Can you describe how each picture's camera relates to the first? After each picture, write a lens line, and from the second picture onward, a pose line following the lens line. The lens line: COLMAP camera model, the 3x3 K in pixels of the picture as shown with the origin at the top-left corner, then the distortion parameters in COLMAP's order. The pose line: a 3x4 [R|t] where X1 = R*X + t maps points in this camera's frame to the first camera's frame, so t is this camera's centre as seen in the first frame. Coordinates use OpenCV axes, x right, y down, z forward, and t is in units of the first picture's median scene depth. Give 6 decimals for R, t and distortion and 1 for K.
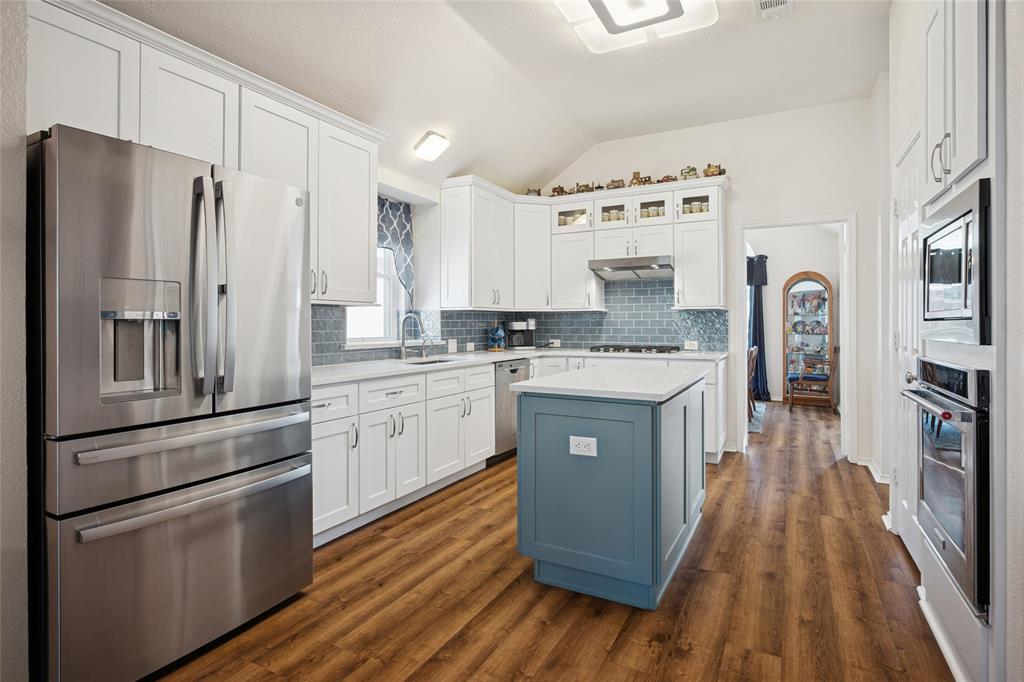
lens RADIAL K [[523.1, 0, 502.3], [0, 523.1, 322.3], [0, 0, 1]] dist [-0.007290, 0.002017]
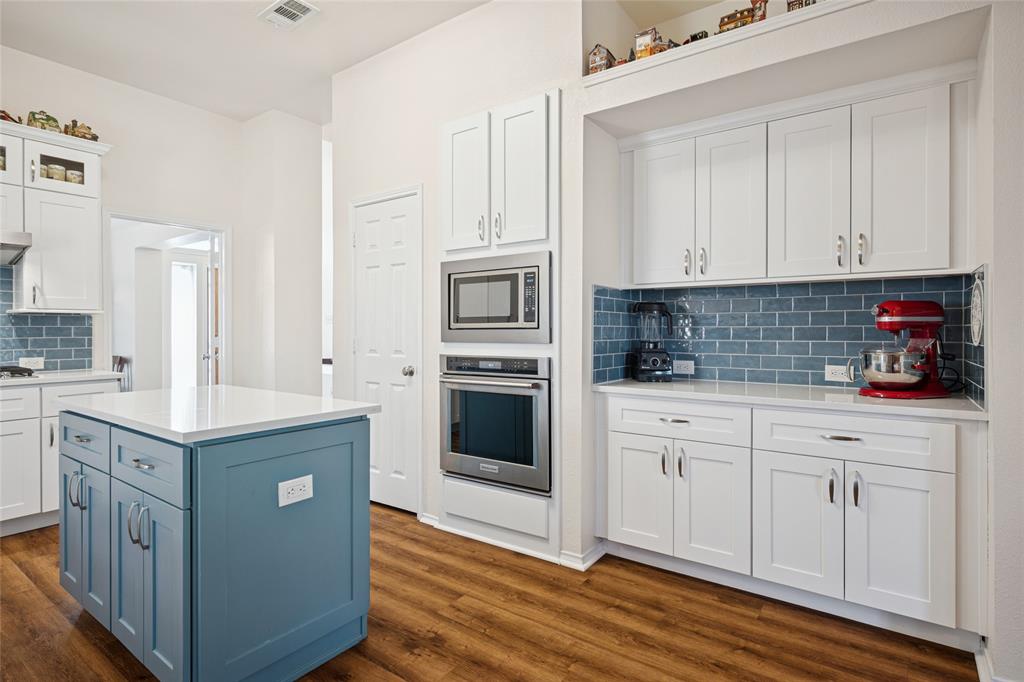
lens RADIAL K [[523.1, 0, 514.2], [0, 523.1, 333.9], [0, 0, 1]] dist [-0.007290, 0.002017]
pose [[0.118403, -0.003621, 0.992959, -0.614468], [-0.000781, 0.999993, 0.003740, 0.002241], [-0.992965, -0.001218, 0.118399, 0.630165]]
